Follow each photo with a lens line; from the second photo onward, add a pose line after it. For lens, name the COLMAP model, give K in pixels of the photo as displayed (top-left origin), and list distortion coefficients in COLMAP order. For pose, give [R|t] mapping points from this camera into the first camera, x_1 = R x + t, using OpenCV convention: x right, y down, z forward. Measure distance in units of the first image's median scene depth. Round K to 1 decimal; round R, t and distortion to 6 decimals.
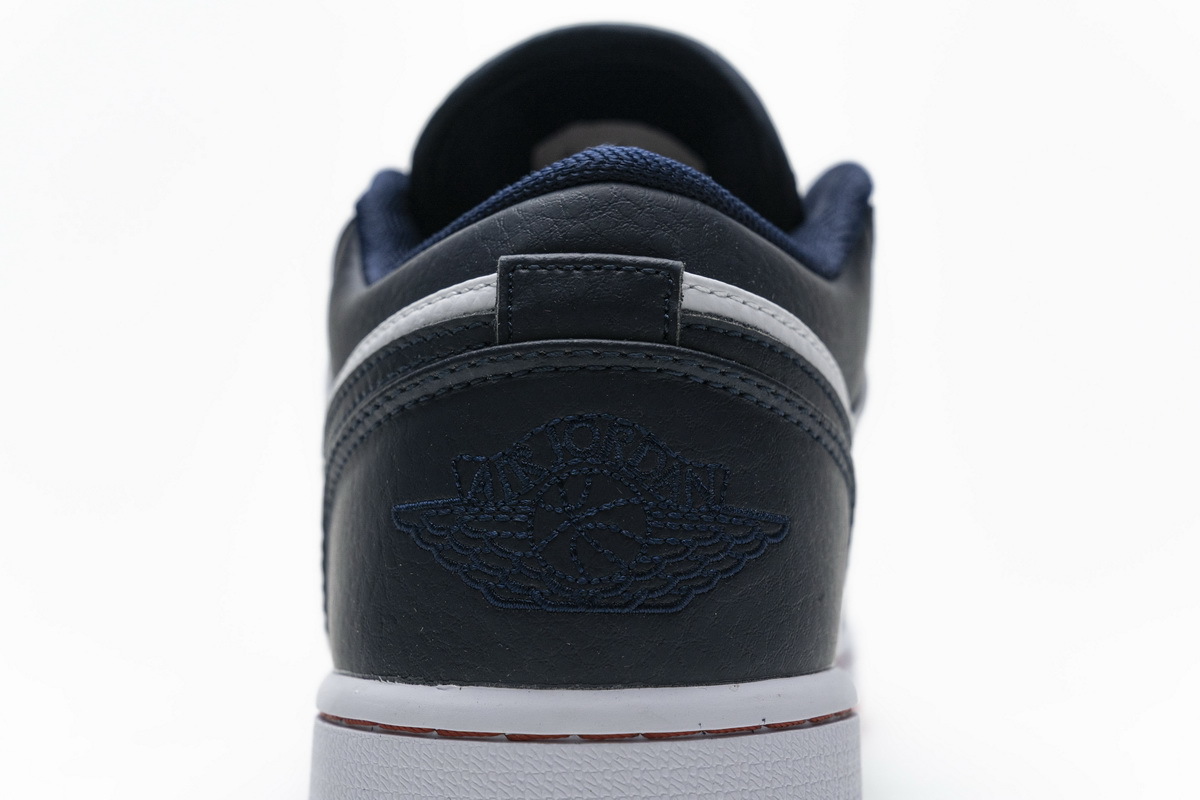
lens RADIAL K [[2181.8, 0, 593.8], [0, 2181.8, 394.9], [0, 0, 1]] dist [-0.122935, 0.000000]
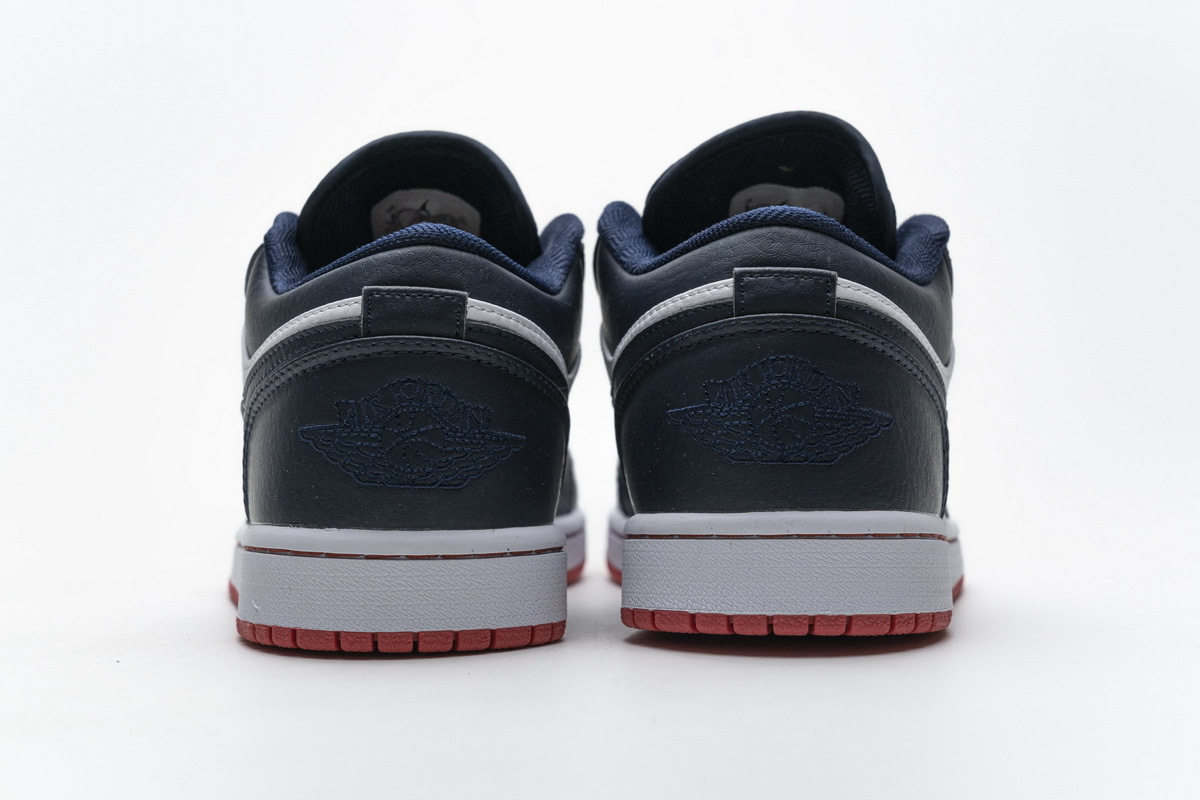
lens RADIAL K [[2231.4, 0, 606.8], [0, 2231.4, 391.4], [0, 0, 1]] dist [0.070073, 0.000000]
pose [[0.994395, 0.016565, 0.104427, -0.034977], [-0.020745, 0.999021, 0.039066, -0.053985], [-0.103678, -0.041013, 0.993765, -0.823629]]
